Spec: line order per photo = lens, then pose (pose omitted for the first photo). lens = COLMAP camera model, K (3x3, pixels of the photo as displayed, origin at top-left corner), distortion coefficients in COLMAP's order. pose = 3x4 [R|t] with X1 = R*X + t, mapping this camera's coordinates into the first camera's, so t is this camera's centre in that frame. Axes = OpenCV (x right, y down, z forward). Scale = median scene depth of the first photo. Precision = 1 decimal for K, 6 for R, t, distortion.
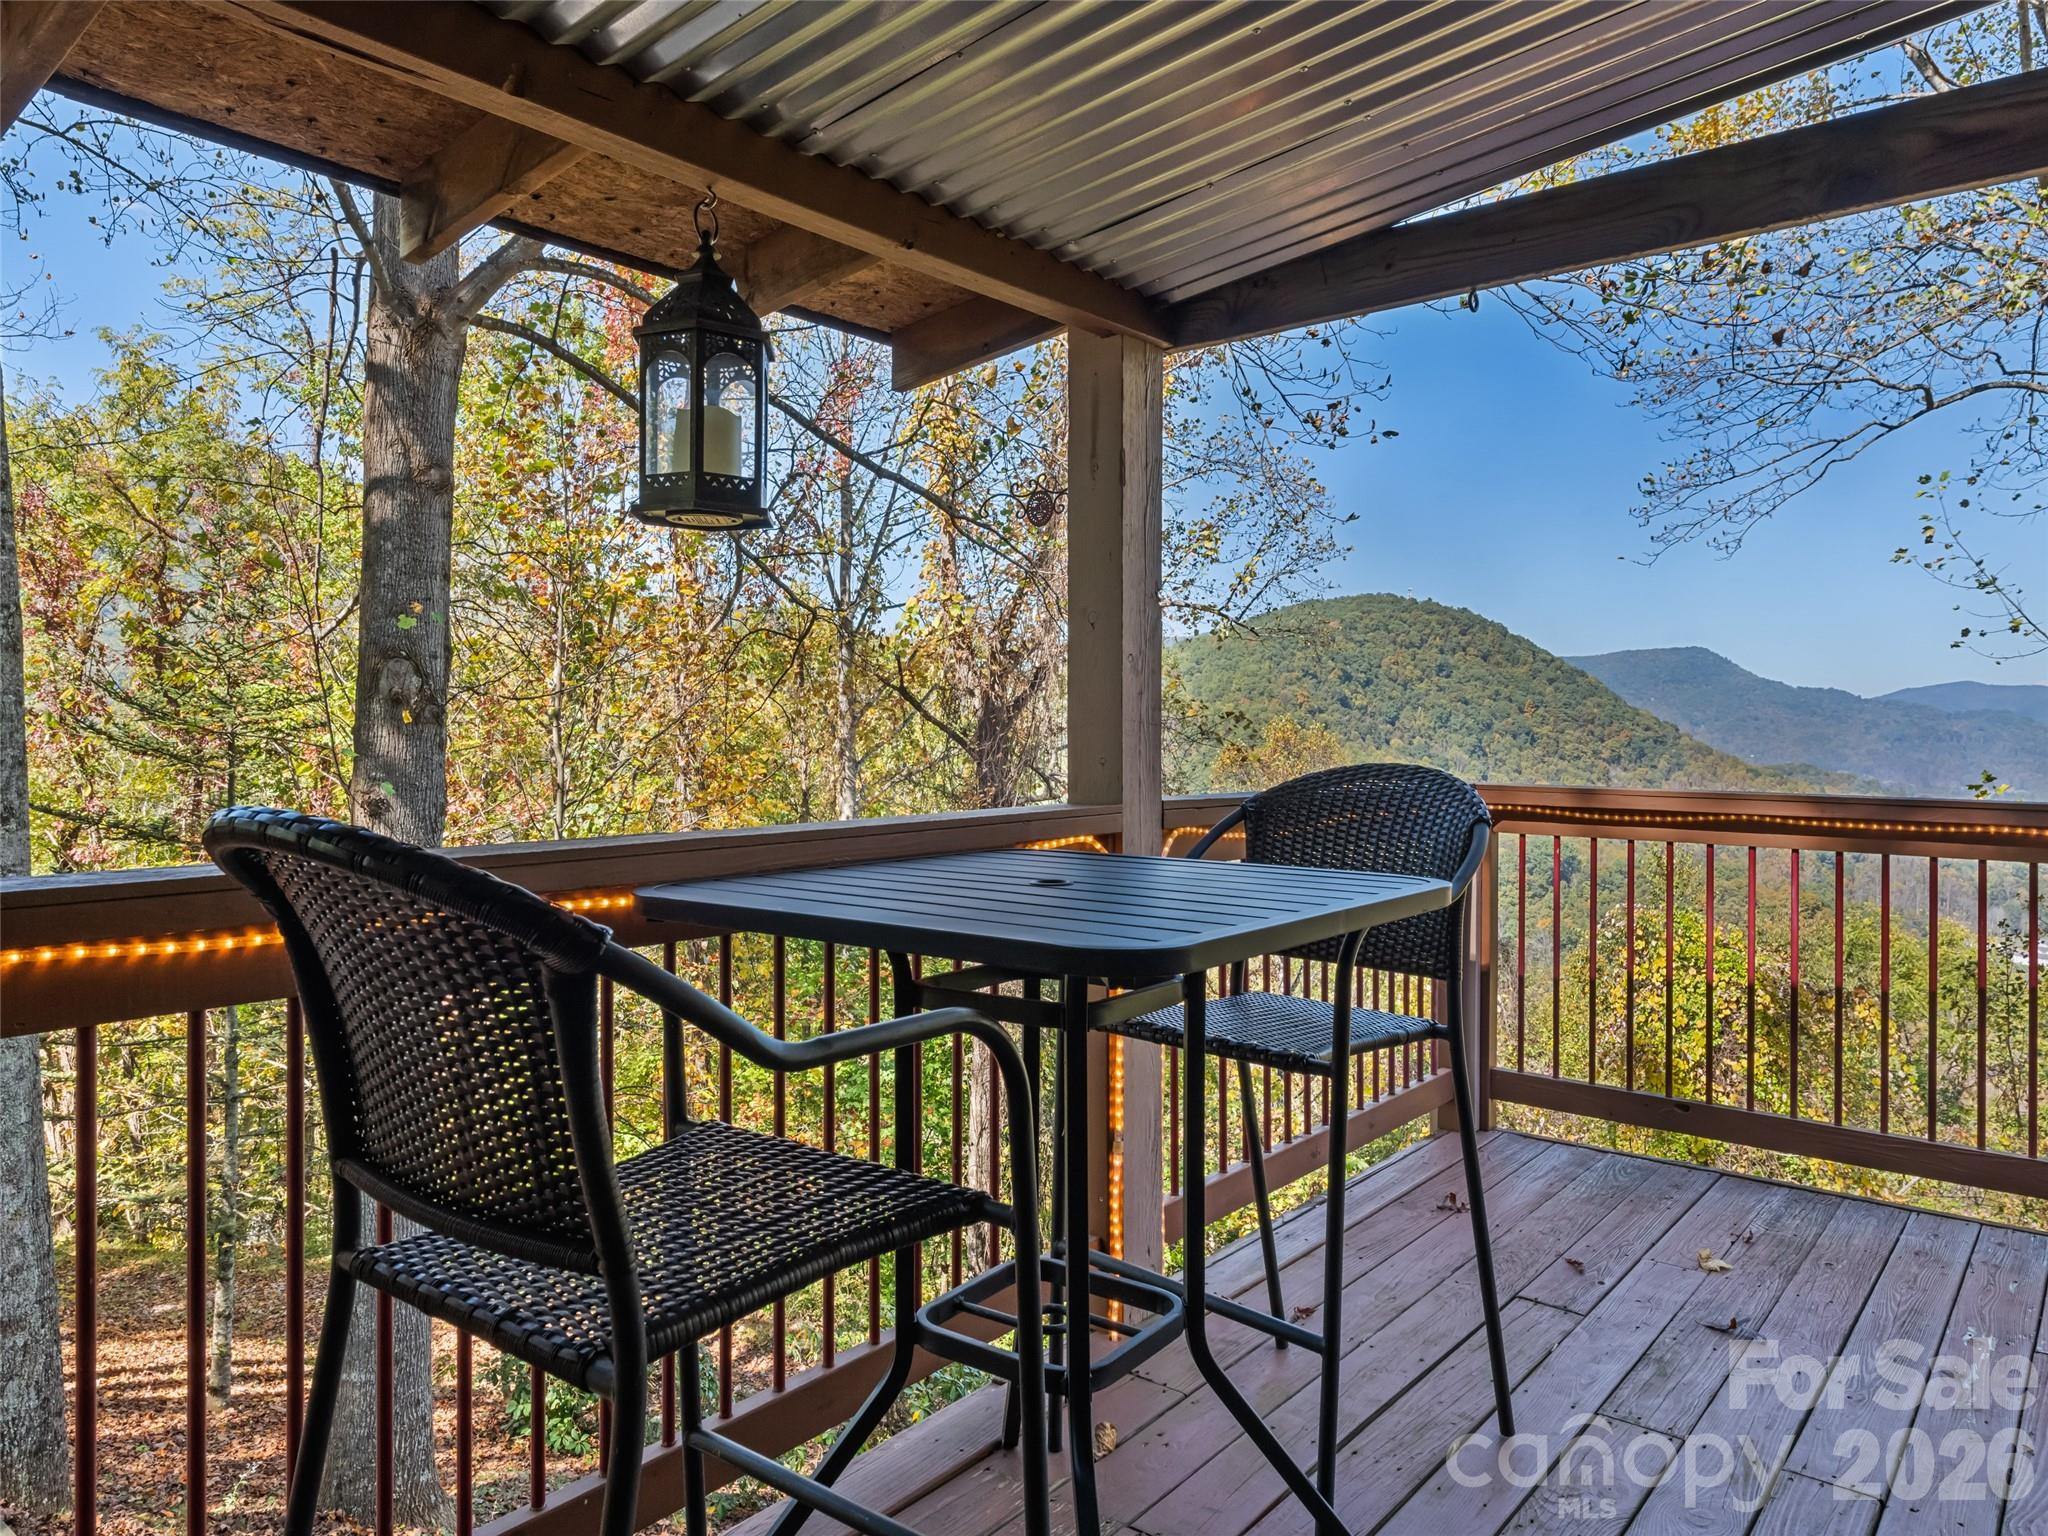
lens RADIAL K [[1419.3, 0, 1020.3], [0, 1419.3, 735.4], [0, 0, 1]] dist [0.060632, -0.064905]
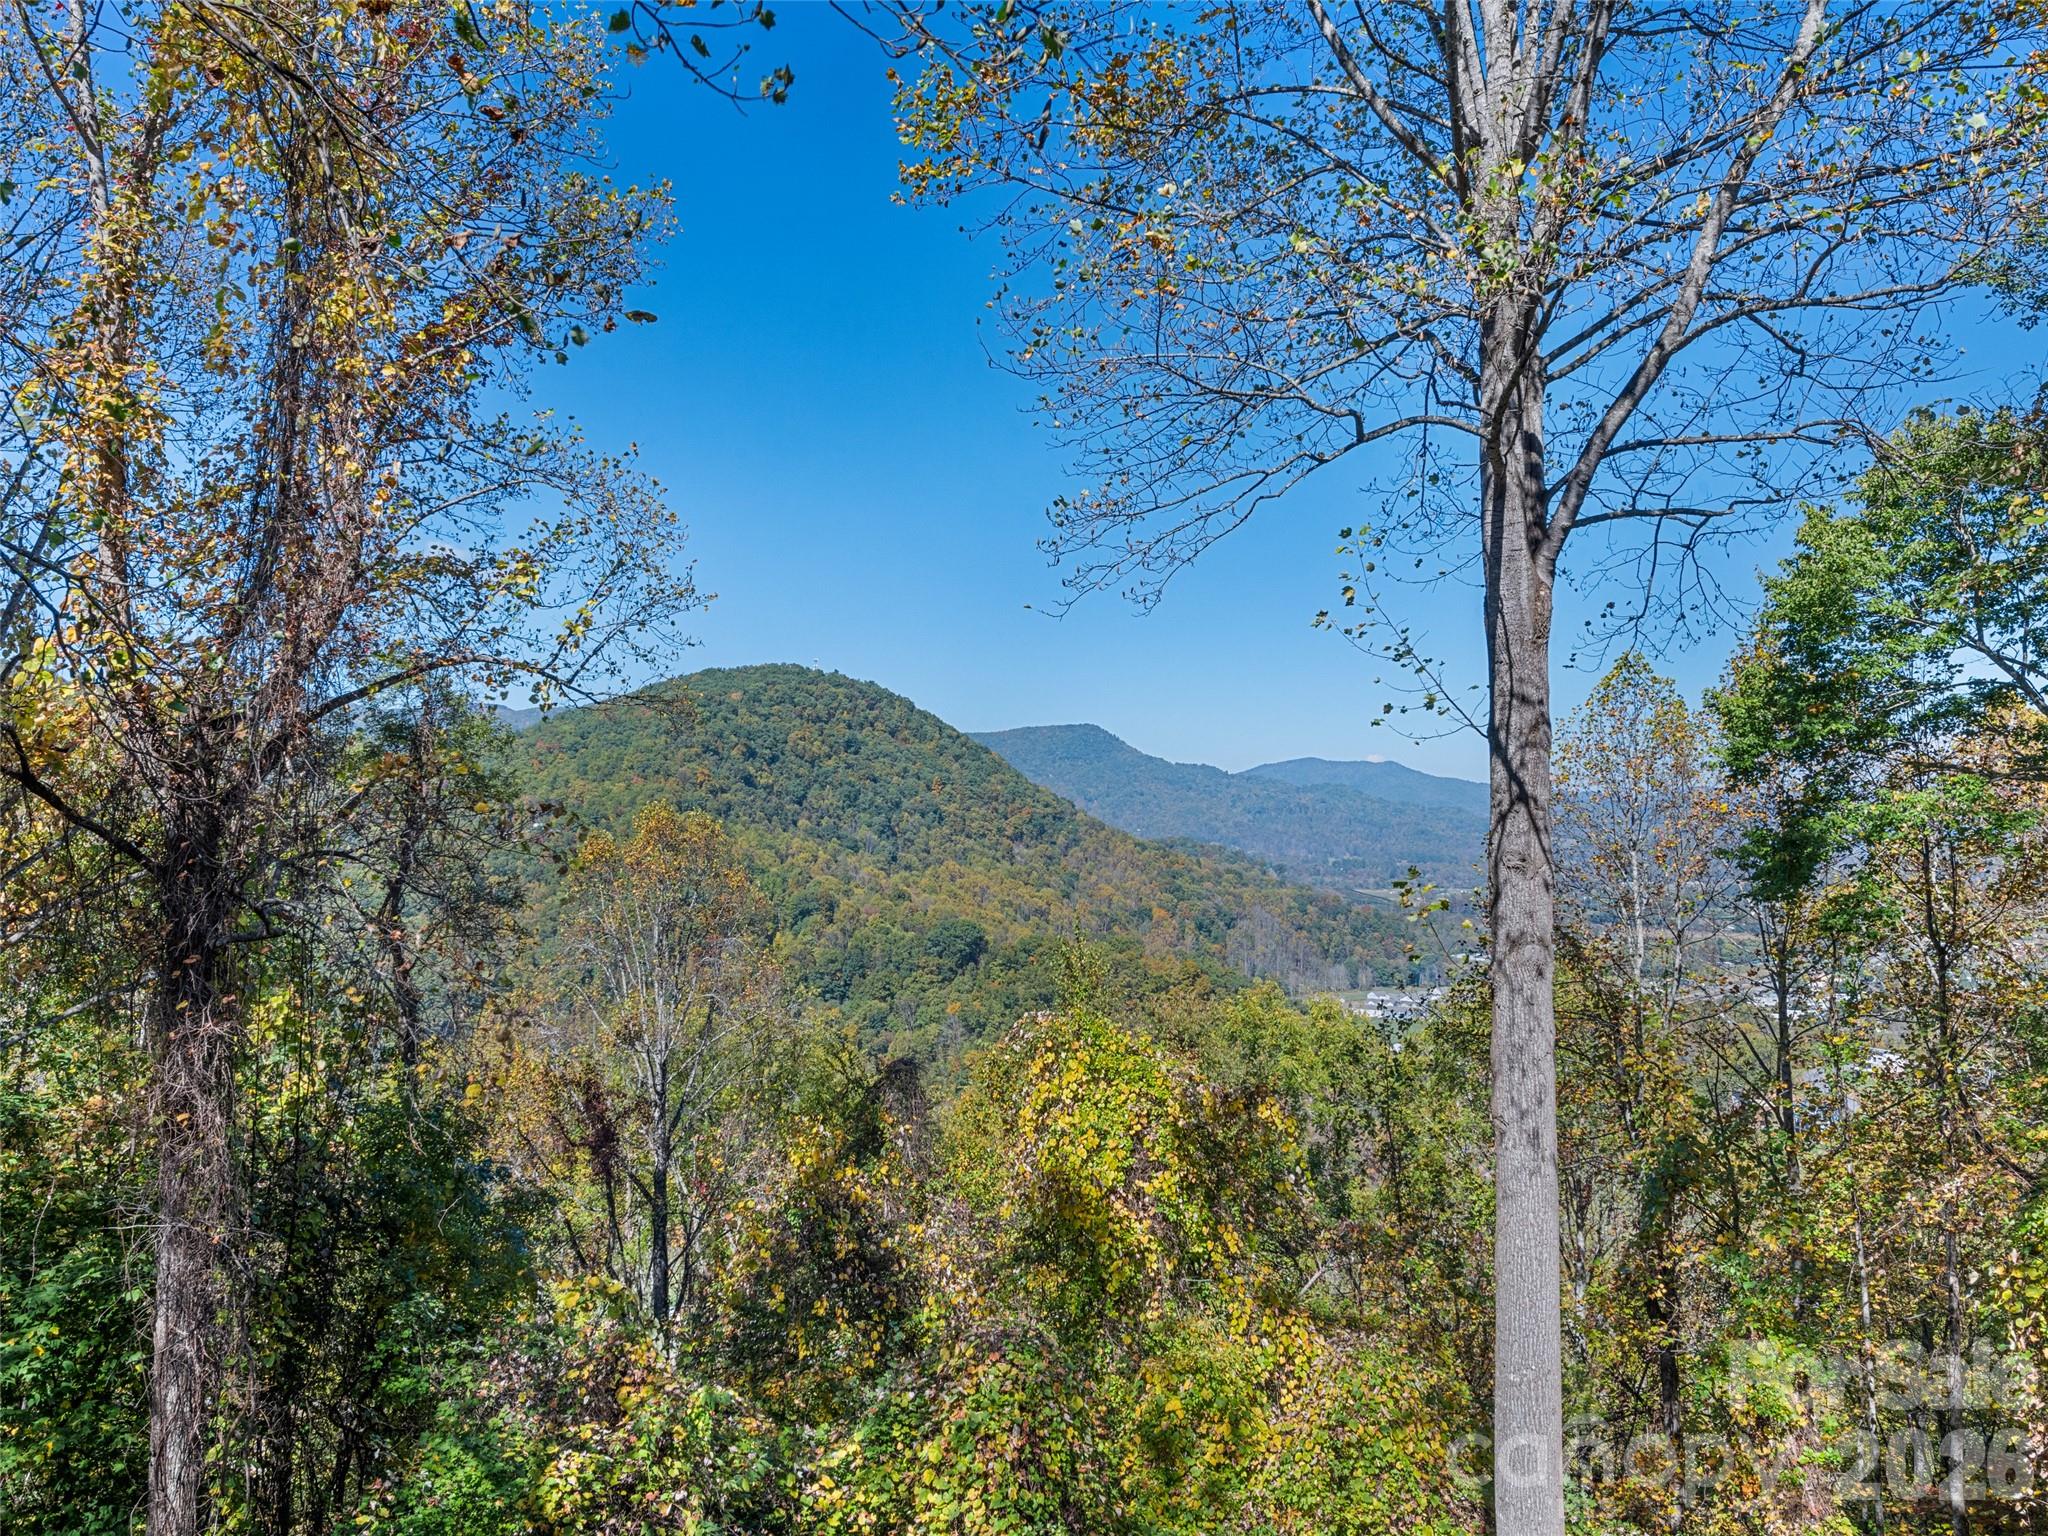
lens RADIAL K [[1540.6, 0, 1024.0], [0, 1540.6, 768.0], [0, 0, 1]] dist [-0.000176, -0.000060]
pose [[0.921665, -0.003822, 0.387967, 0.055002], [0.015966, 0.999478, -0.028082, -0.007736], [-0.387657, 0.032076, 0.921245, 0.138011]]
